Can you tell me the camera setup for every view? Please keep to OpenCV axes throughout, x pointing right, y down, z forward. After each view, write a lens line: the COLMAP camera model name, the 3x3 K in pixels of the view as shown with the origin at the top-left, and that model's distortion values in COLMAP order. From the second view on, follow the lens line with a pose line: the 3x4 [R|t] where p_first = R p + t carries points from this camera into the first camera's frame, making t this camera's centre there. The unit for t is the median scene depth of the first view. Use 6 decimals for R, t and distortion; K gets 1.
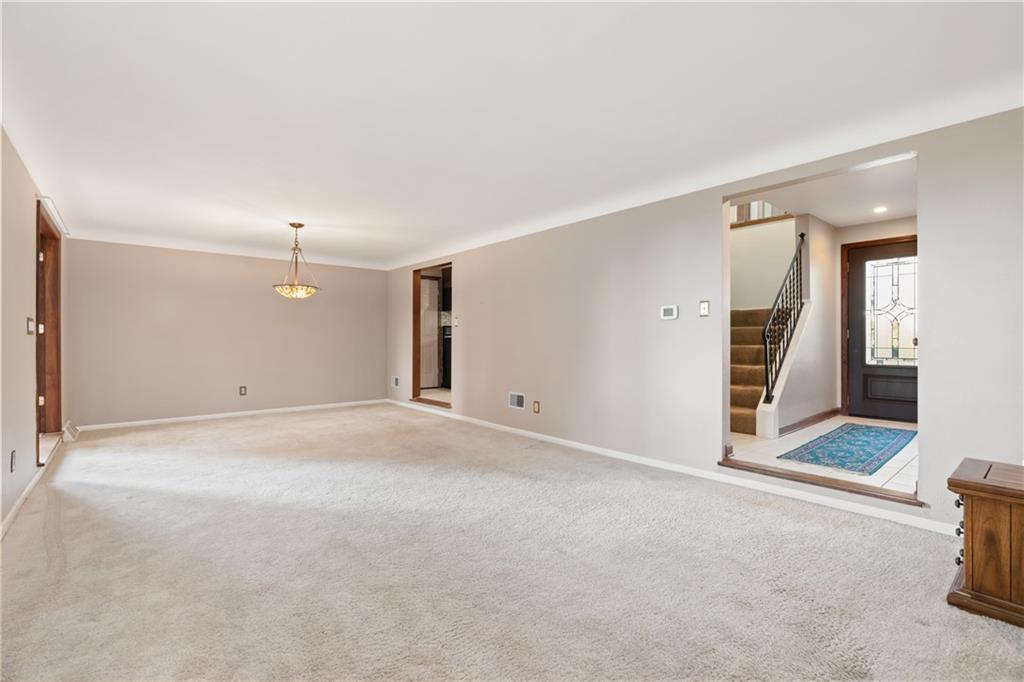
lens RADIAL K [[456.6, 0, 510.9], [0, 456.6, 341.4], [0, 0, 1]] dist [-0.003544, 0.001907]
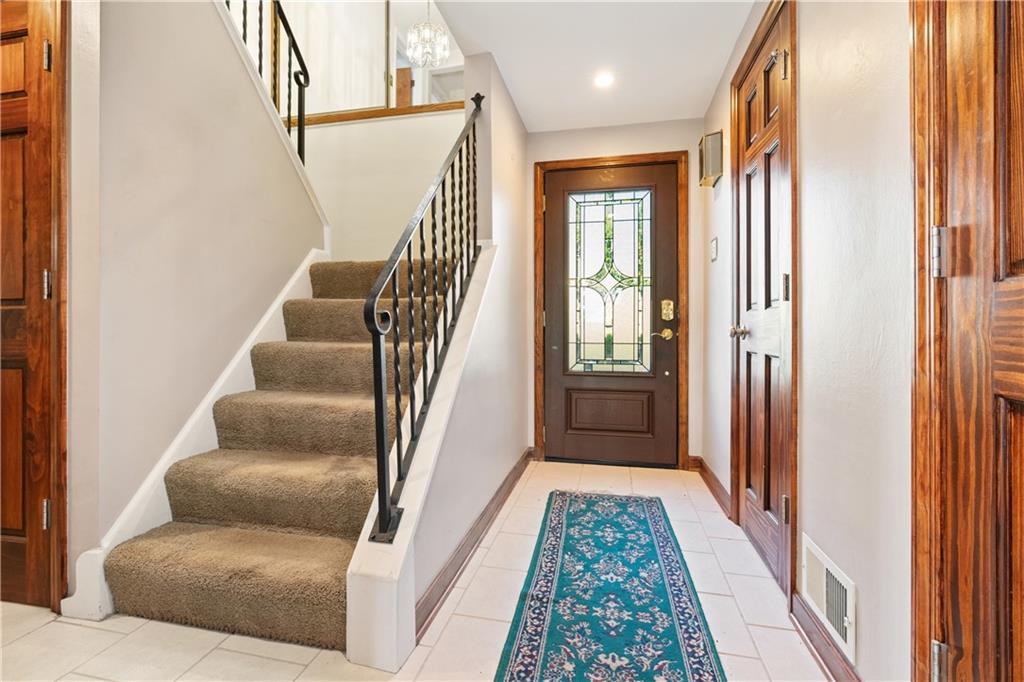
lens RADIAL K [[456.6, 0, 510.4], [0, 456.6, 333.4], [0, 0, 1]] dist [-0.003544, 0.001907]
pose [[0.797053, -0.003858, 0.603896, 0.383414], [0.000966, 0.999986, 0.005115, -0.001120], [-0.603908, -0.003494, 0.797046, 0.607602]]
